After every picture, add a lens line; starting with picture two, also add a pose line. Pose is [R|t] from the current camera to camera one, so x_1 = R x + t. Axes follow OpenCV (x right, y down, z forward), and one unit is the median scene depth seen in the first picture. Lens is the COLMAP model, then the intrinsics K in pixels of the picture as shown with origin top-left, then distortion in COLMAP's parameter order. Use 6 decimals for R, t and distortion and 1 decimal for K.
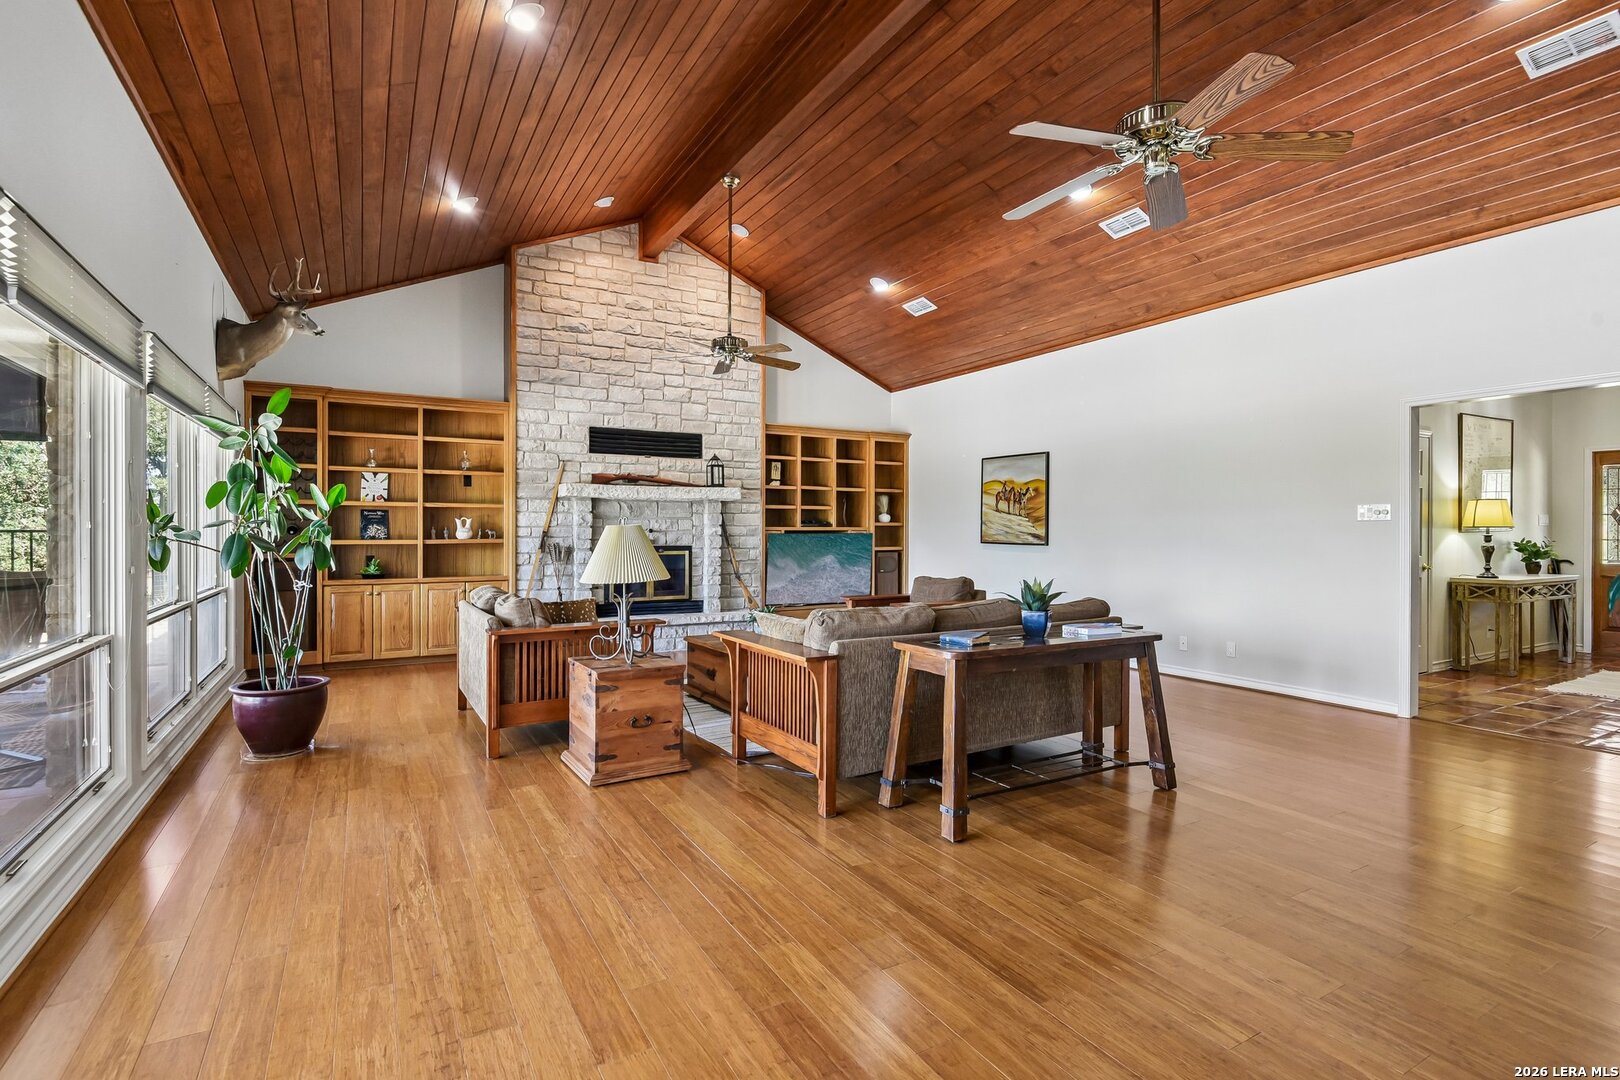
lens RADIAL K [[774.0, 0, 804.6], [0, 774.0, 535.9], [0, 0, 1]] dist [-0.001929, -0.001135]
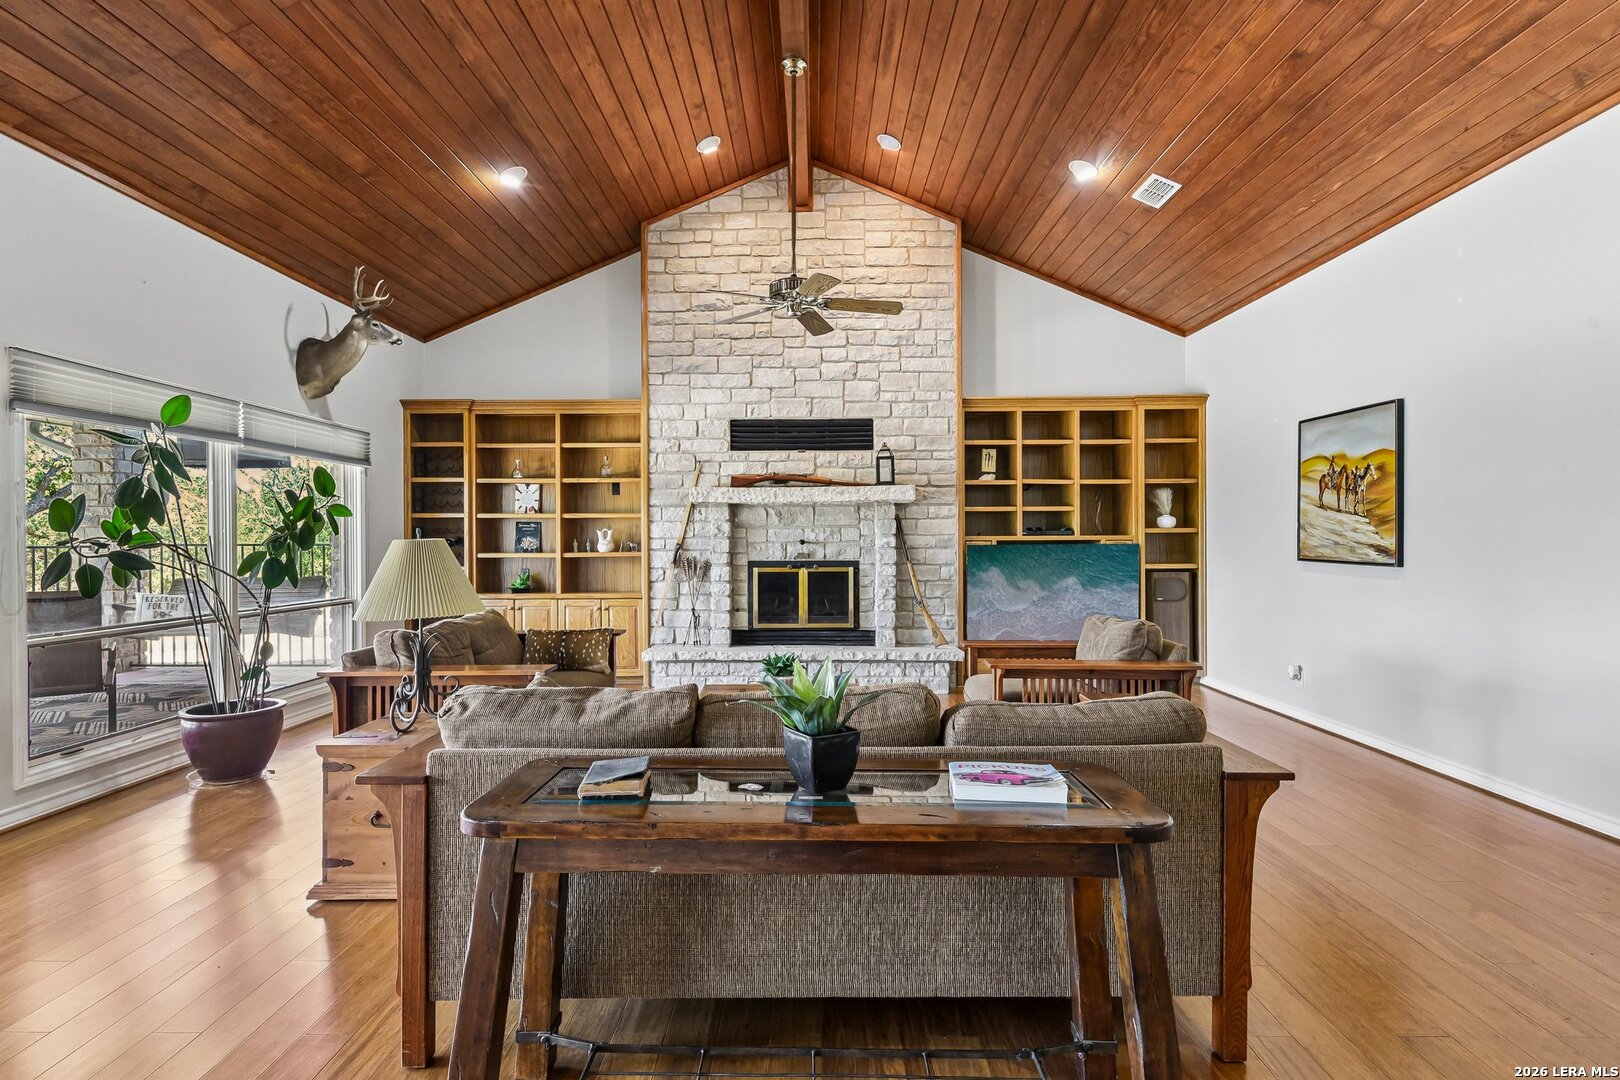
lens RADIAL K [[816.5, 0, 802.9], [0, 816.5, 540.9], [0, 0, 1]] dist [0.010502, -0.006139]
pose [[0.859072, -0.003773, -0.511841, 0.243815], [0.002583, 0.999992, -0.003035, -0.005434], [0.511848, 0.001285, 0.859075, 0.268161]]
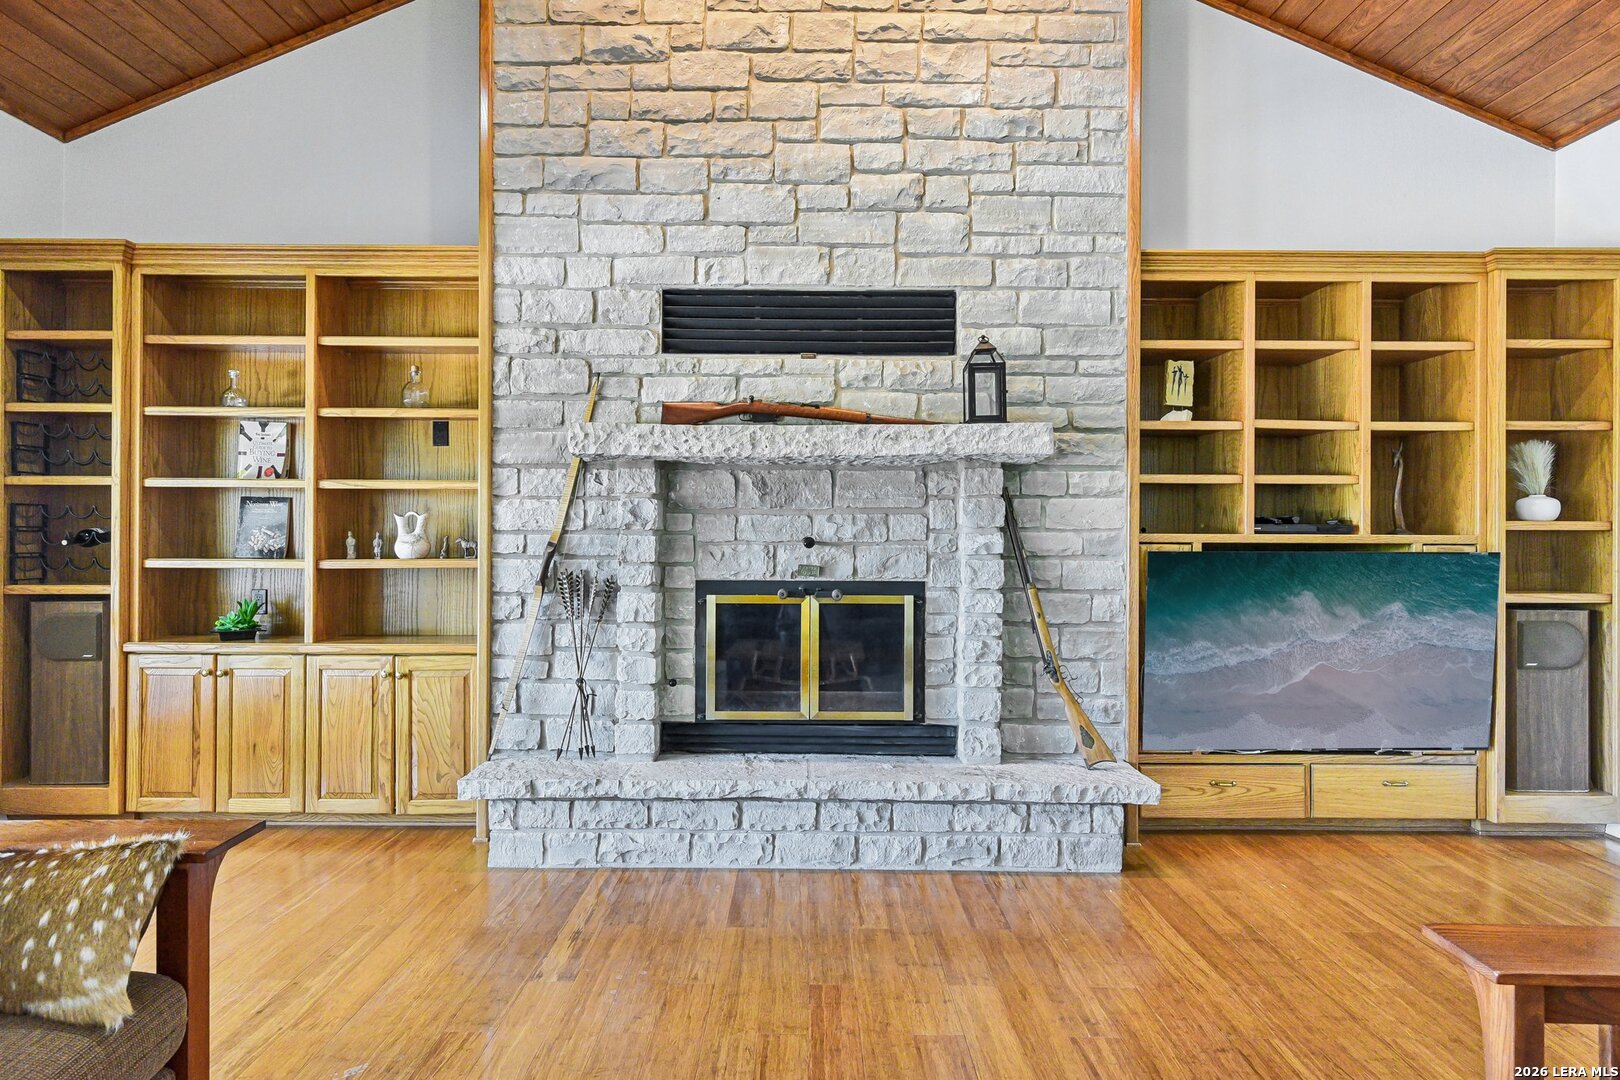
lens RADIAL K [[891.2, 0, 806.9], [0, 891.2, 532.5], [0, 0, 1]] dist [0.008228, -0.000785]
pose [[0.868737, 0.002051, -0.495270, 0.023563], [-0.007030, 0.999942, -0.008190, -0.008040], [0.495224, 0.010597, 0.868701, 0.617555]]
